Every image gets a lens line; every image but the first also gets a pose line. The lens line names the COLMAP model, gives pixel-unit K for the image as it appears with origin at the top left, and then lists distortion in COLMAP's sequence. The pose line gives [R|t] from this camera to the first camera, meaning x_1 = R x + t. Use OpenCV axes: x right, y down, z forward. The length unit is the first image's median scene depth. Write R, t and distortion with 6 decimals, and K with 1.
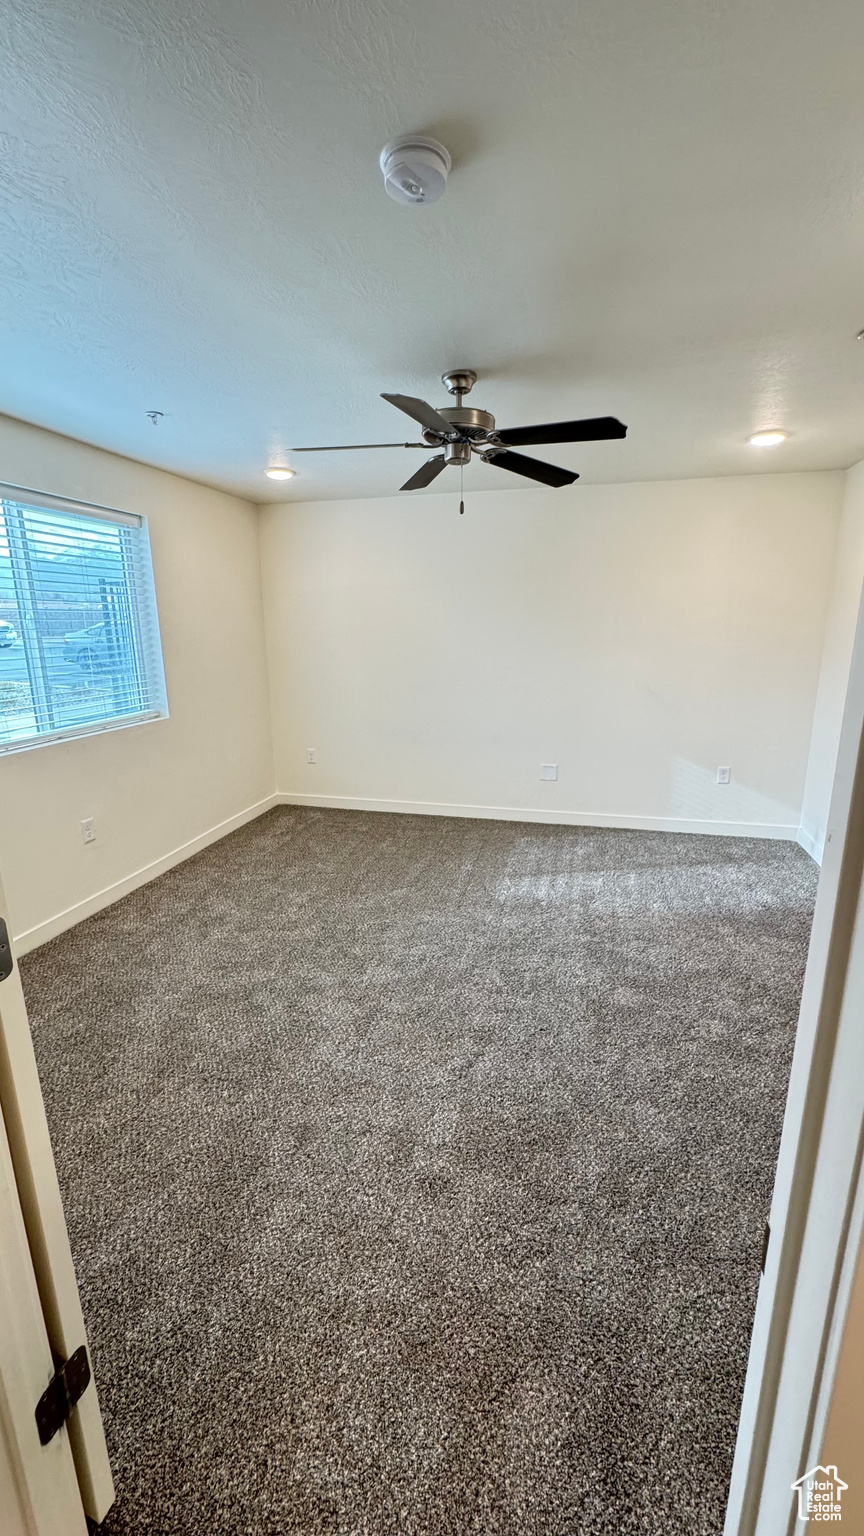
lens RADIAL K [[620.0, 0, 432.0], [0, 620.0, 768.0], [0, 0, 1]] dist [0.001128, 0.000478]
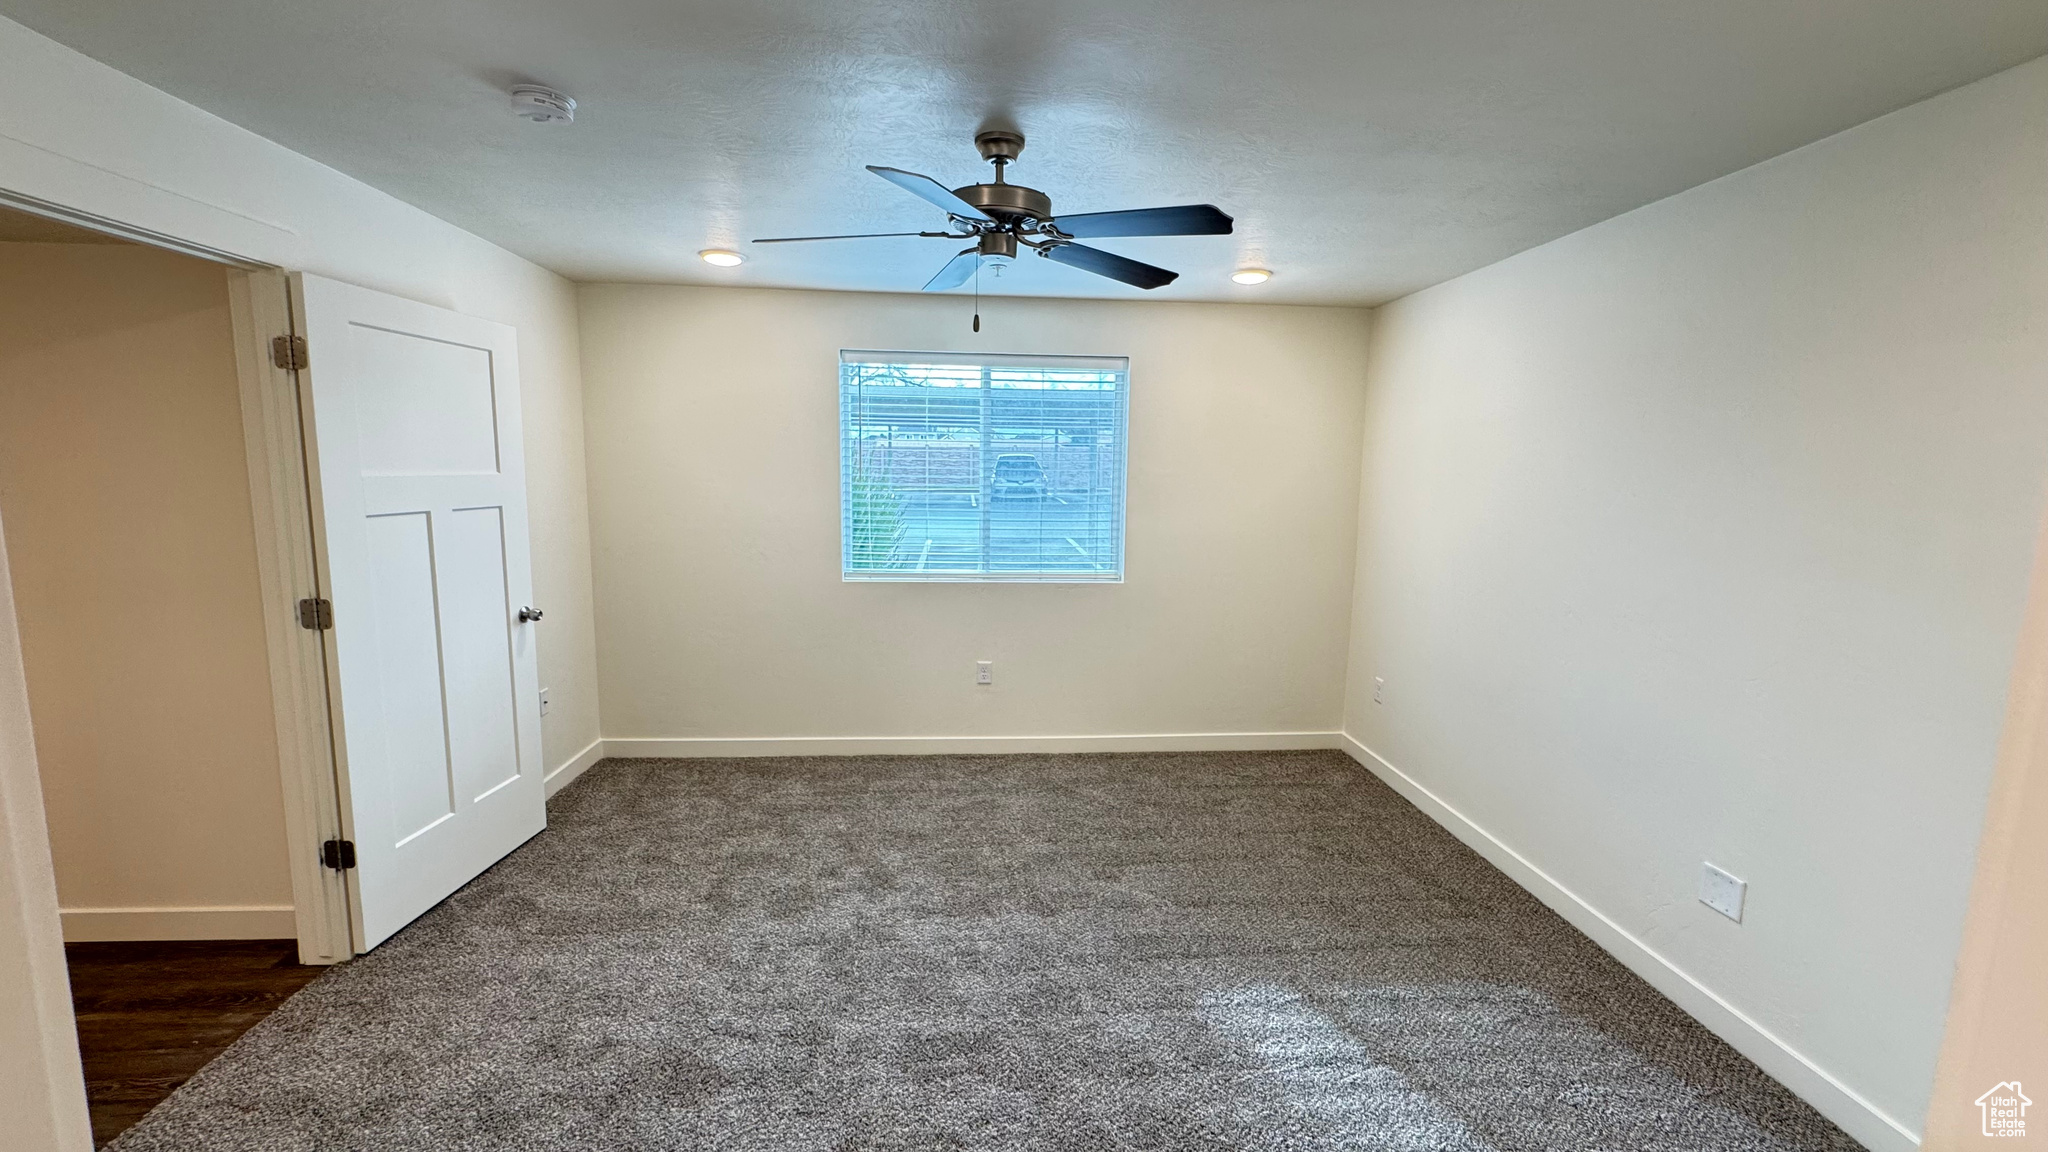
lens RADIAL K [[826.7, 0, 1024.0], [0, 826.7, 576.0], [0, 0, 1]] dist [0.001128, 0.000478]
pose [[0.309150, 0.142074, -0.940341, 0.763688], [-0.236731, 0.969150, 0.068598, -0.172055], [0.921078, 0.201401, 0.333247, 0.614322]]
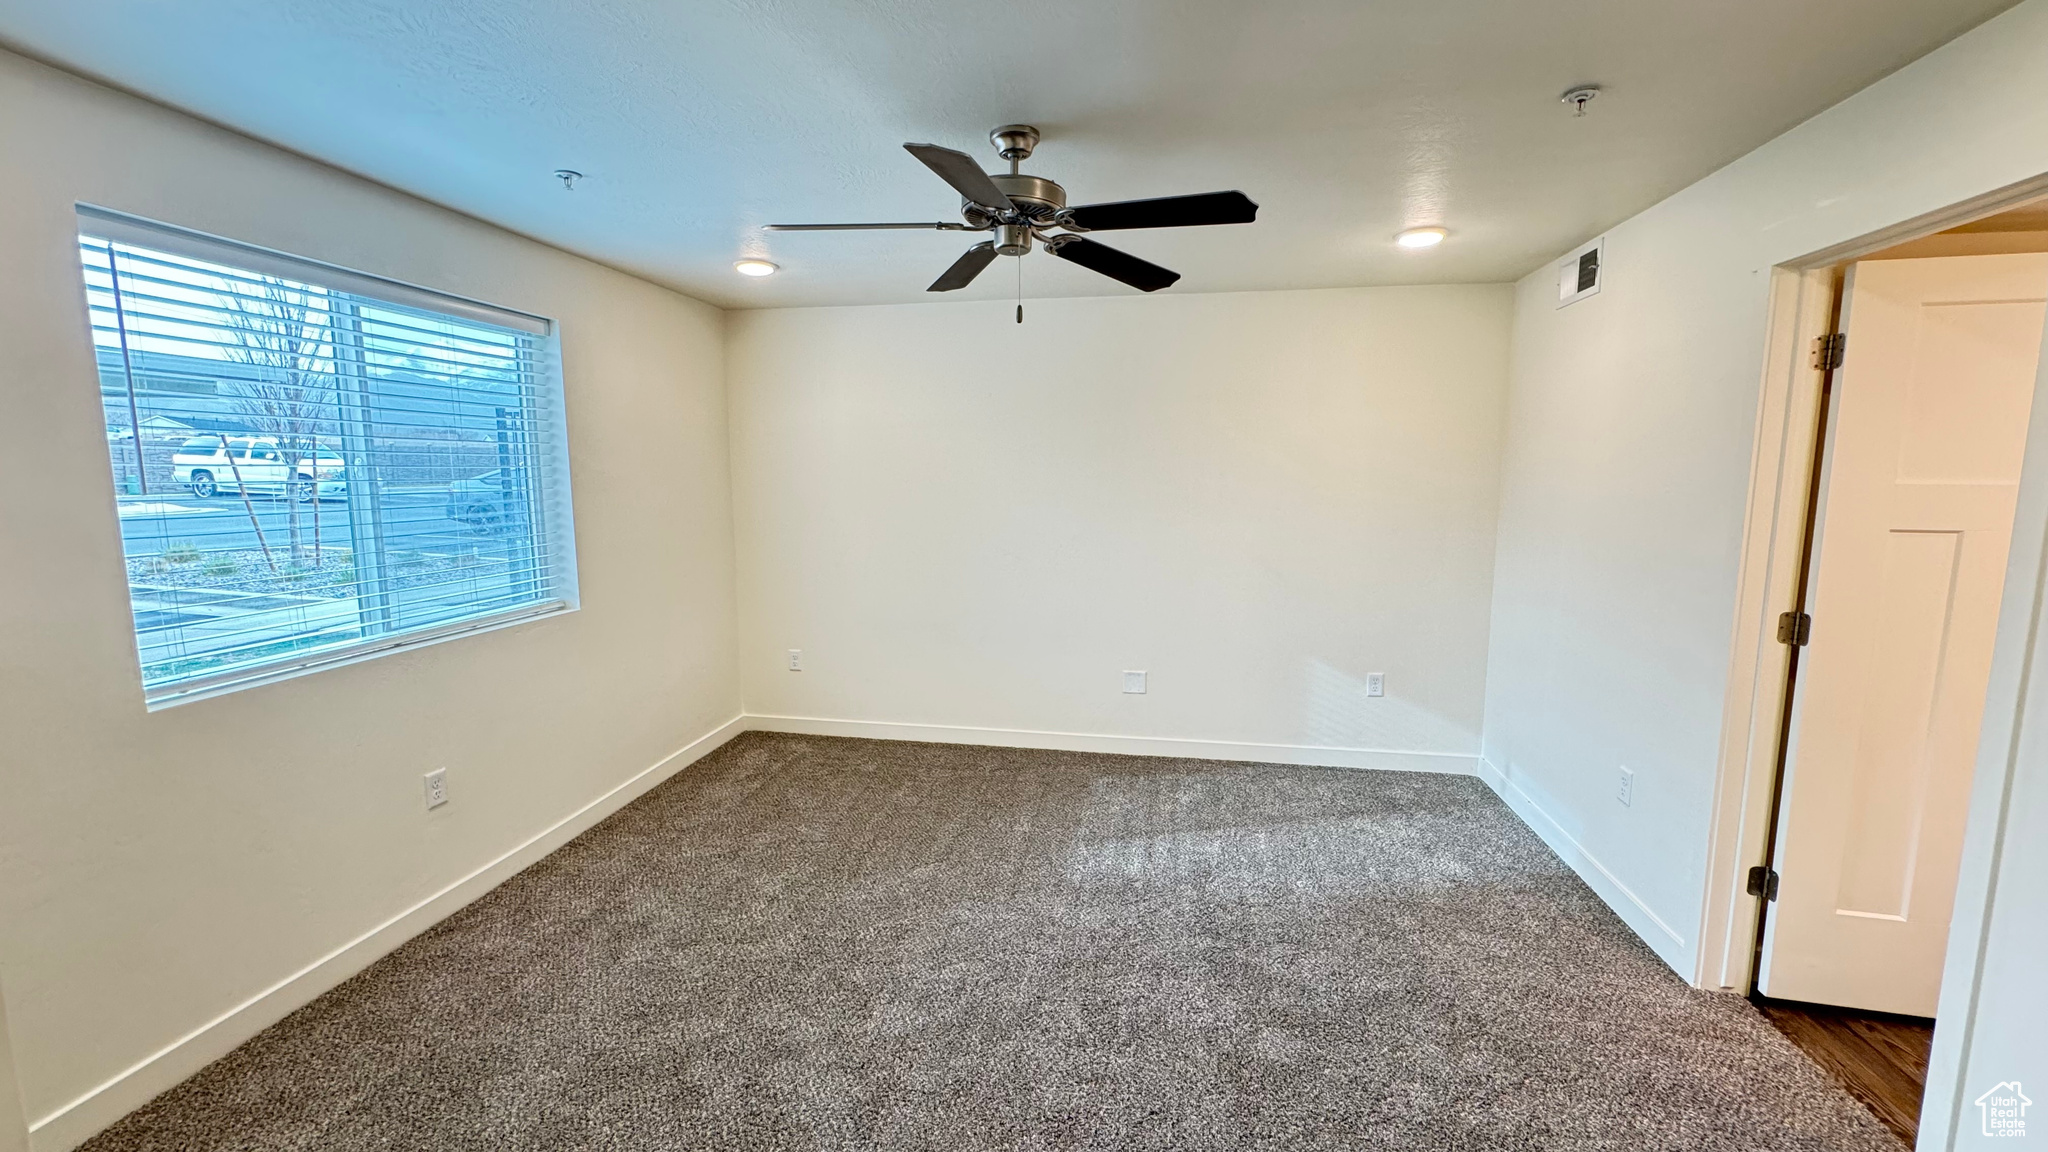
lens RADIAL K [[826.7, 0, 1024.0], [0, 826.7, 576.0], [0, 0, 1]] dist [0.001128, 0.000478]
pose [[0.997306, -0.000761, 0.073347, -0.011029], [0.008340, 0.994638, -0.103078, -0.026787], [-0.072875, 0.103412, 0.991965, 0.089336]]
